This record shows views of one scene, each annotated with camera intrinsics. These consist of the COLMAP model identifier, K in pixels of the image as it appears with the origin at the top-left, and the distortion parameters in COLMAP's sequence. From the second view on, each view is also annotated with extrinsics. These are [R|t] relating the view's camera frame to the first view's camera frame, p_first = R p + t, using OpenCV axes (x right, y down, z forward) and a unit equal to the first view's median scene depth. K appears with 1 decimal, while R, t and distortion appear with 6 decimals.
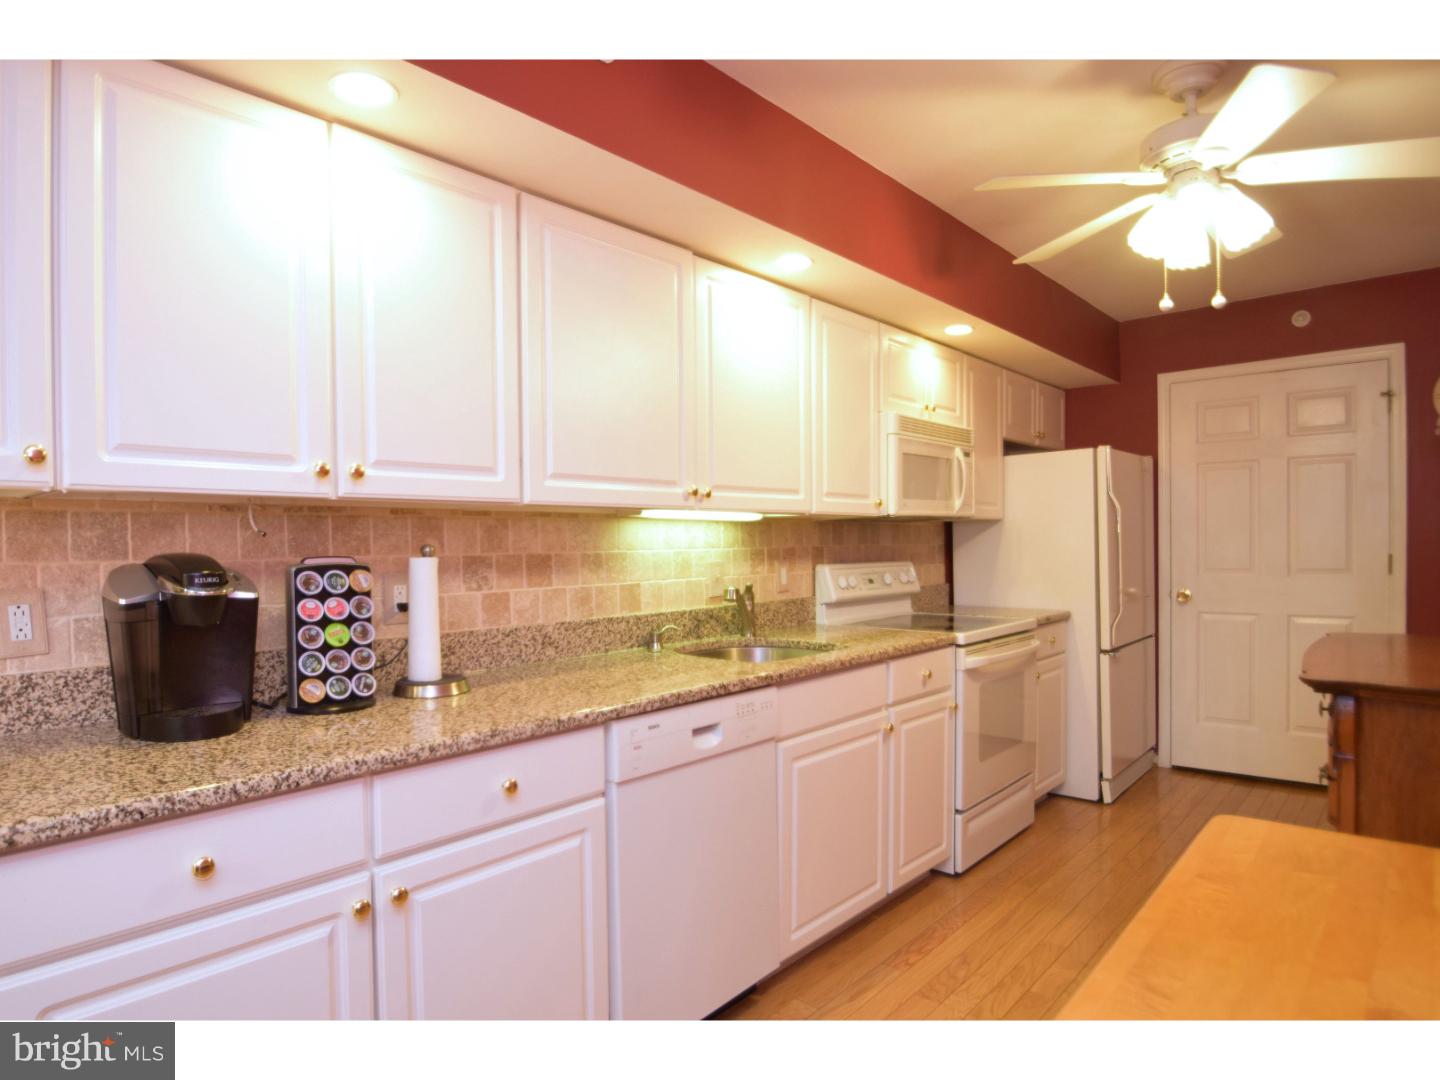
lens RADIAL K [[833.1, 0, 699.8], [0, 833.1, 539.4], [0, 0, 1]] dist [-0.004662, -0.001134]
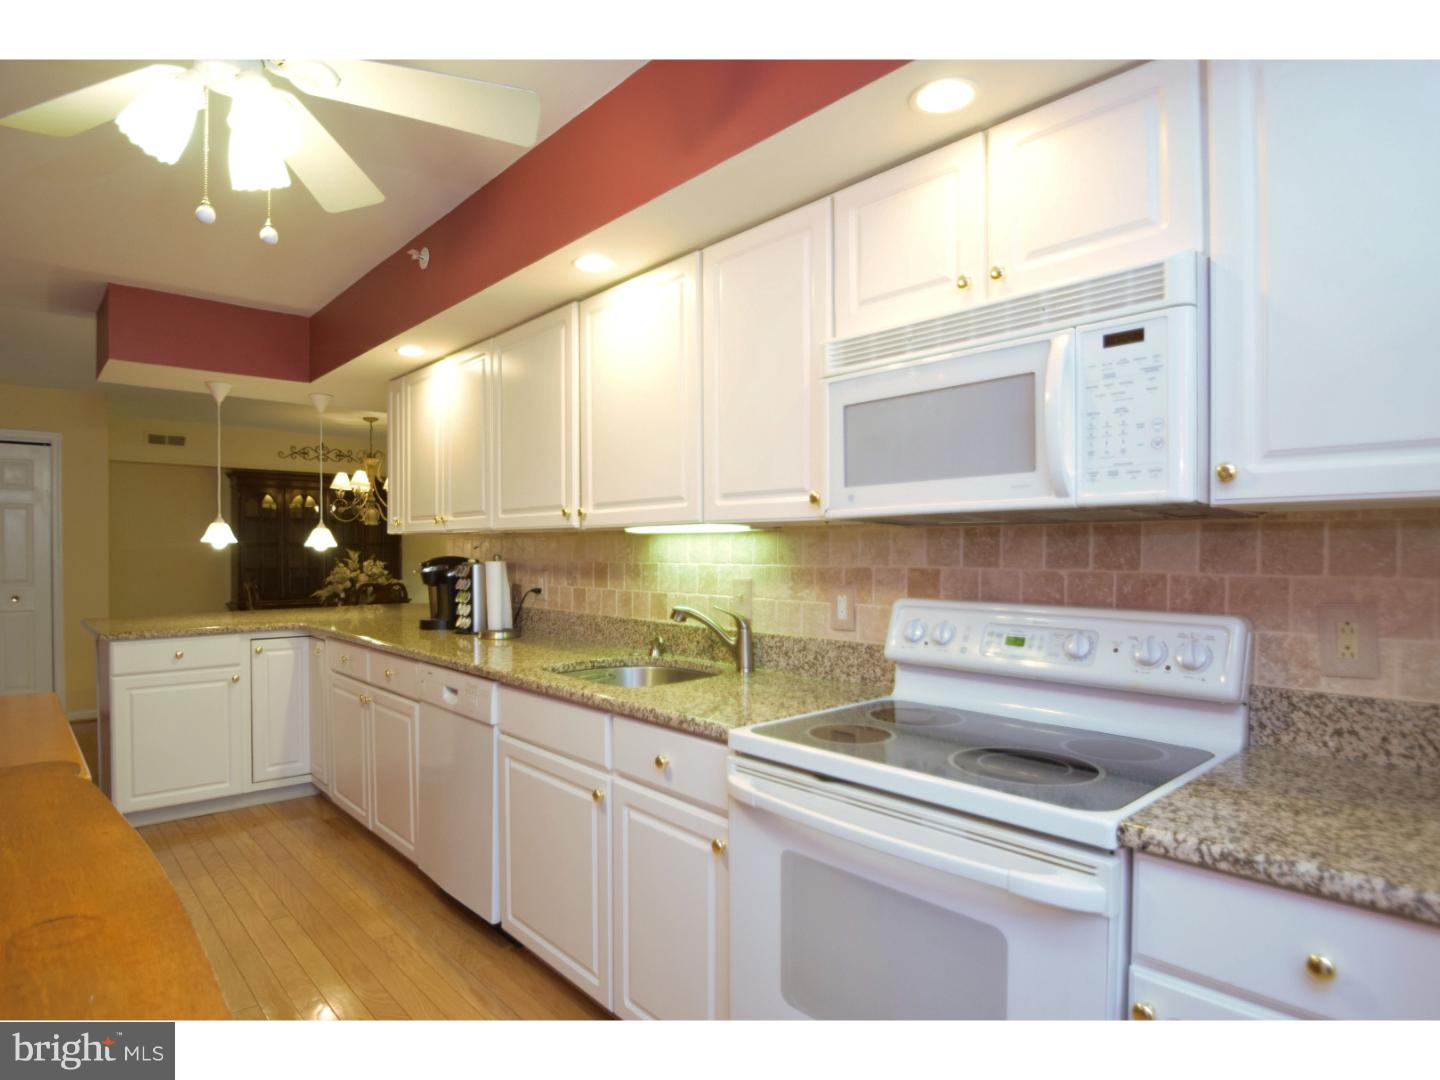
lens RADIAL K [[833.1, 0, 699.8], [0, 833.1, 539.4], [0, 0, 1]] dist [-0.004662, -0.001134]
pose [[-0.129244, 0.001298, -0.991612, 0.945250], [0.004690, 0.999989, 0.000698, -0.016995], [0.991602, -0.004560, -0.129249, 1.130760]]
